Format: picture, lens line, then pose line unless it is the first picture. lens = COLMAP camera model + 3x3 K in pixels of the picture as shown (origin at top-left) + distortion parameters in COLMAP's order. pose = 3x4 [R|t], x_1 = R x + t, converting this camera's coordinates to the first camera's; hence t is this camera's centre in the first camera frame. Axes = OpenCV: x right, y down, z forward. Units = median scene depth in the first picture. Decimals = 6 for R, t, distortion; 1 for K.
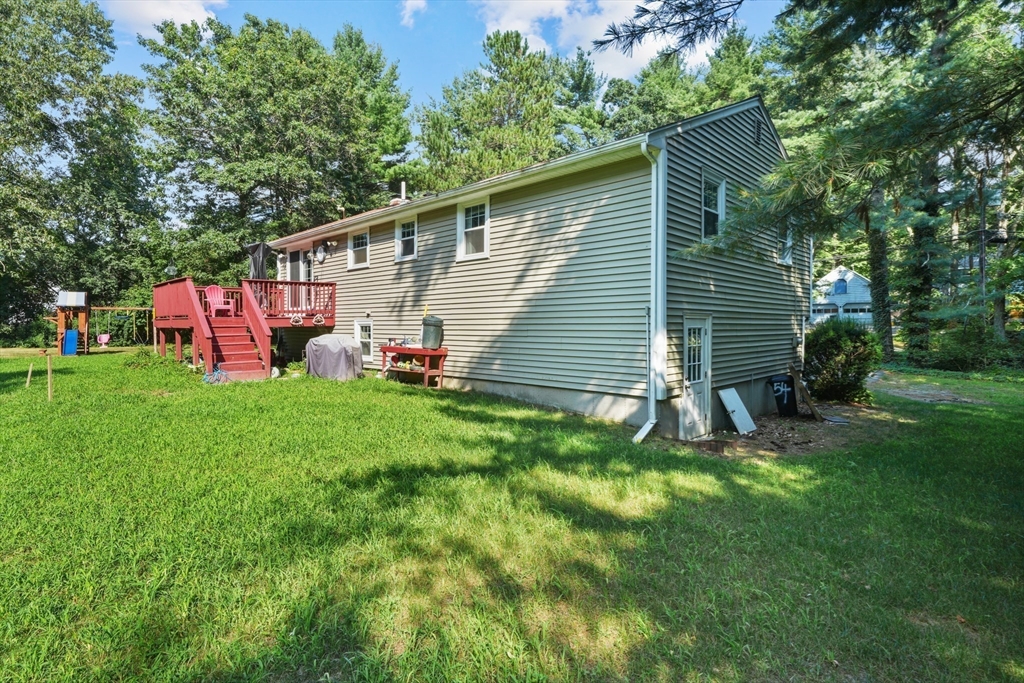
lens RADIAL K [[513.7, 0, 512.0], [0, 513.7, 341.5], [0, 0, 1]] dist [-0.003733, 0.000569]
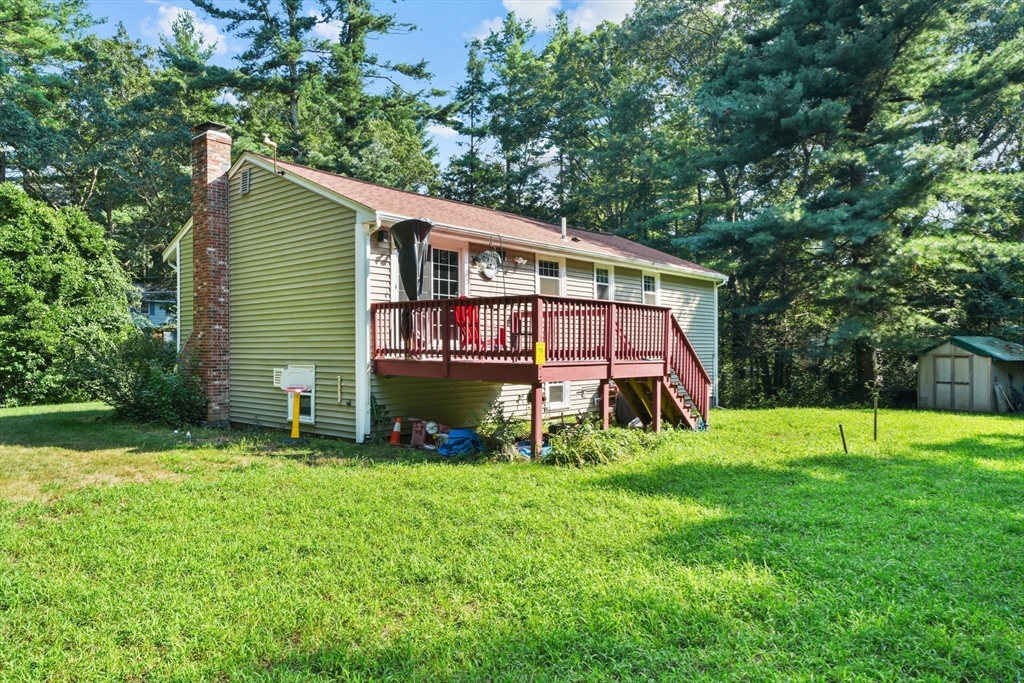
lens RADIAL K [[672.9, 0, 512.0], [0, 672.9, 341.5], [0, 0, 1]] dist [0.000160, -0.000008]
pose [[-0.057013, 0.013460, 0.998283, -1.364365], [0.035970, 0.999288, -0.011420, -0.063050], [-0.997725, 0.035257, -0.057457, 1.099453]]
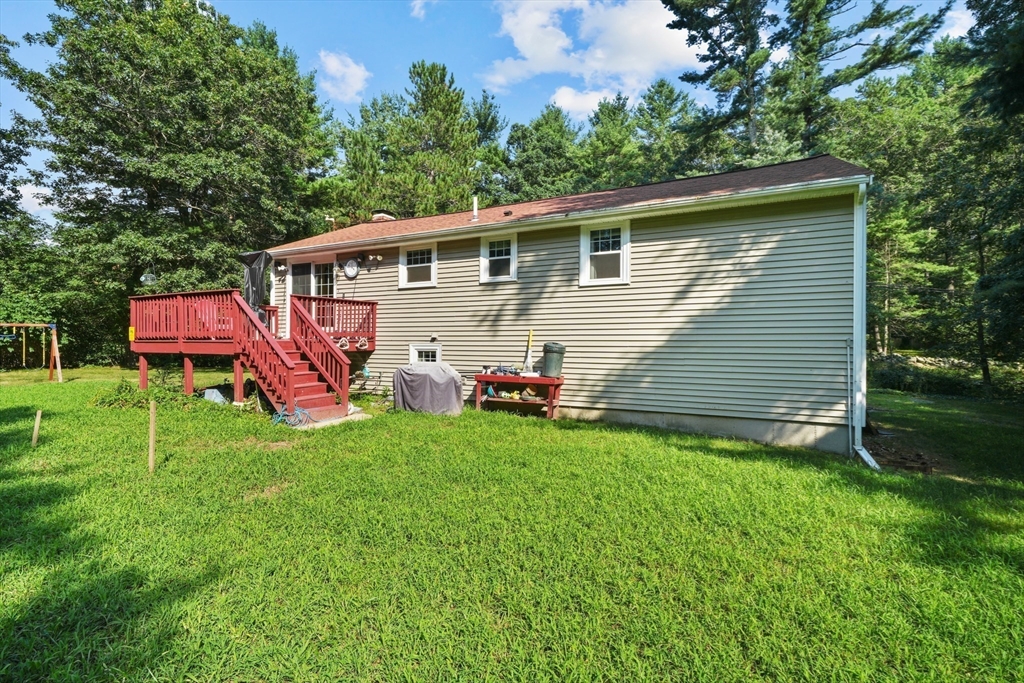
lens RADIAL K [[476.4, 0, 512.0], [0, 476.4, 341.5], [0, 0, 1]] dist [0.003252, 0.000154]
pose [[0.952325, 0.008977, 0.304952, -0.384079], [0.003363, 0.999197, -0.039916, -0.012941], [-0.305066, 0.039038, 0.951531, 0.154679]]
